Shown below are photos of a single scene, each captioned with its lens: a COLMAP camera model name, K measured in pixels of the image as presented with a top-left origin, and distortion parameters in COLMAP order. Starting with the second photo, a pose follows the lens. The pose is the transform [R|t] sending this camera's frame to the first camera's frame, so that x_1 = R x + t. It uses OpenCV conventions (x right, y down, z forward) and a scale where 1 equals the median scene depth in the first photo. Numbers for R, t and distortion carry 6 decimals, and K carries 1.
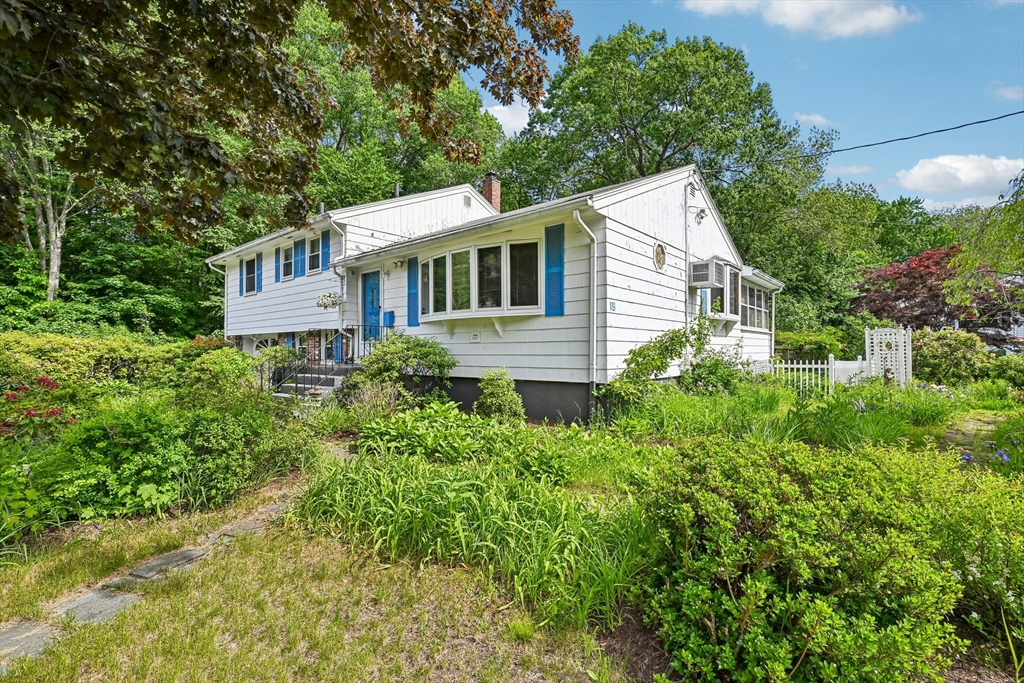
lens RADIAL K [[465.5, 0, 512.0], [0, 465.5, 341.5], [0, 0, 1]] dist [-0.000757, -0.000104]
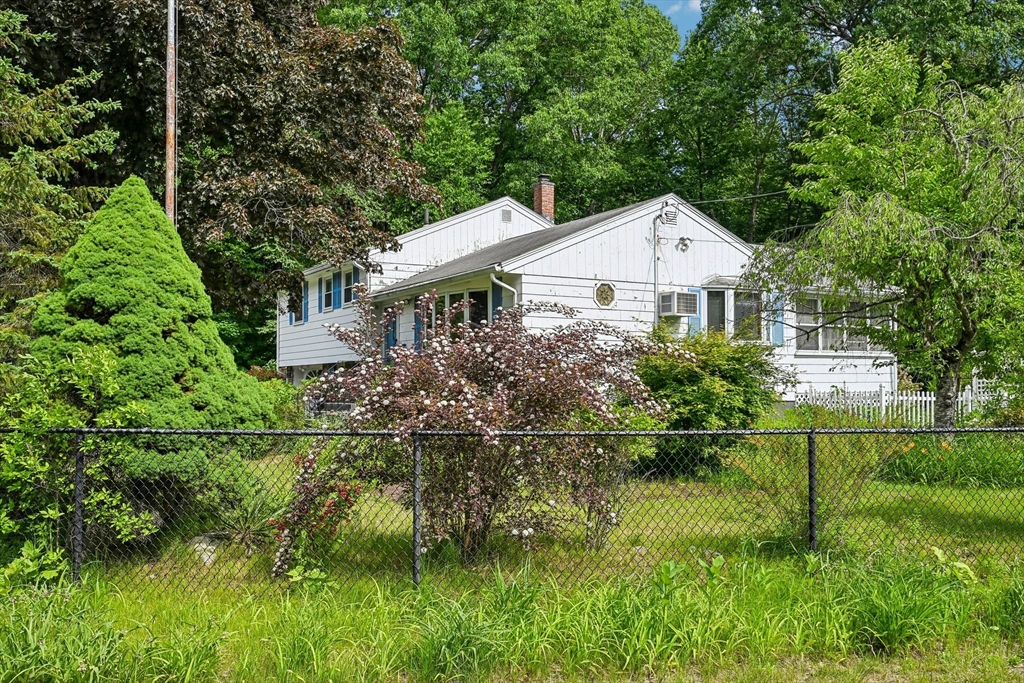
lens RADIAL K [[845.2, 0, 512.0], [0, 845.2, 341.5], [0, 0, 1]] dist [0.001200, 0.000062]
pose [[0.951935, -0.019278, -0.305692, 0.560067], [0.011424, 0.999558, -0.027461, -0.015336], [0.306086, 0.022649, 0.951734, -0.757938]]
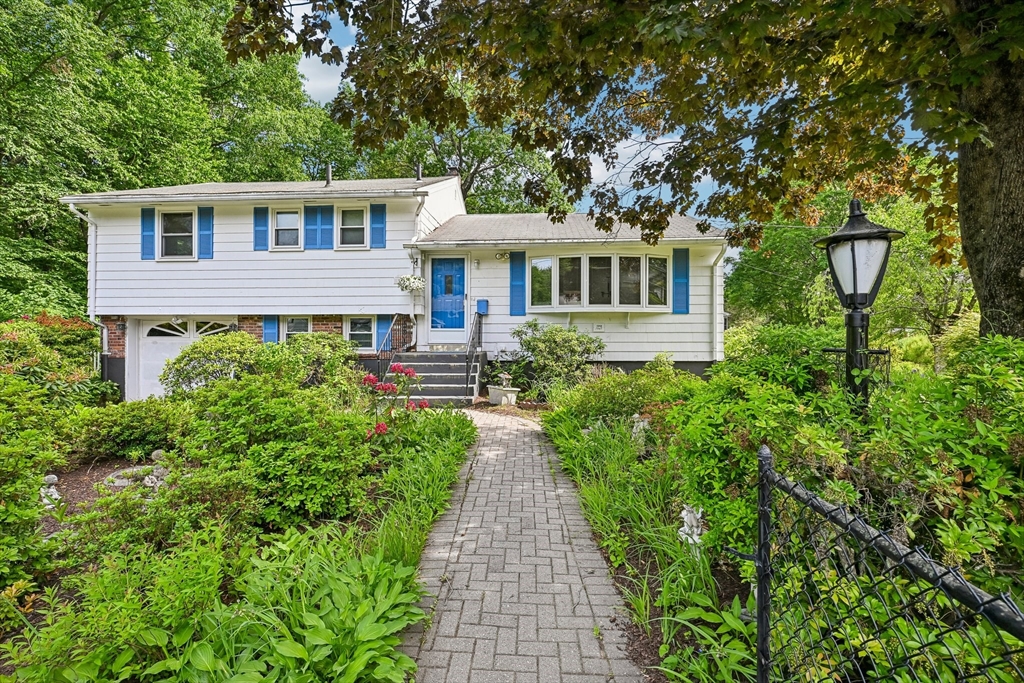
lens RADIAL K [[465.5, 0, 512.0], [0, 465.5, 341.5], [0, 0, 1]] dist [-0.000757, -0.000104]
pose [[0.795507, 0.023781, 0.605478, -0.820177], [-0.016794, 0.999711, -0.017201, 0.042428], [-0.605712, 0.003515, 0.795676, 0.144905]]
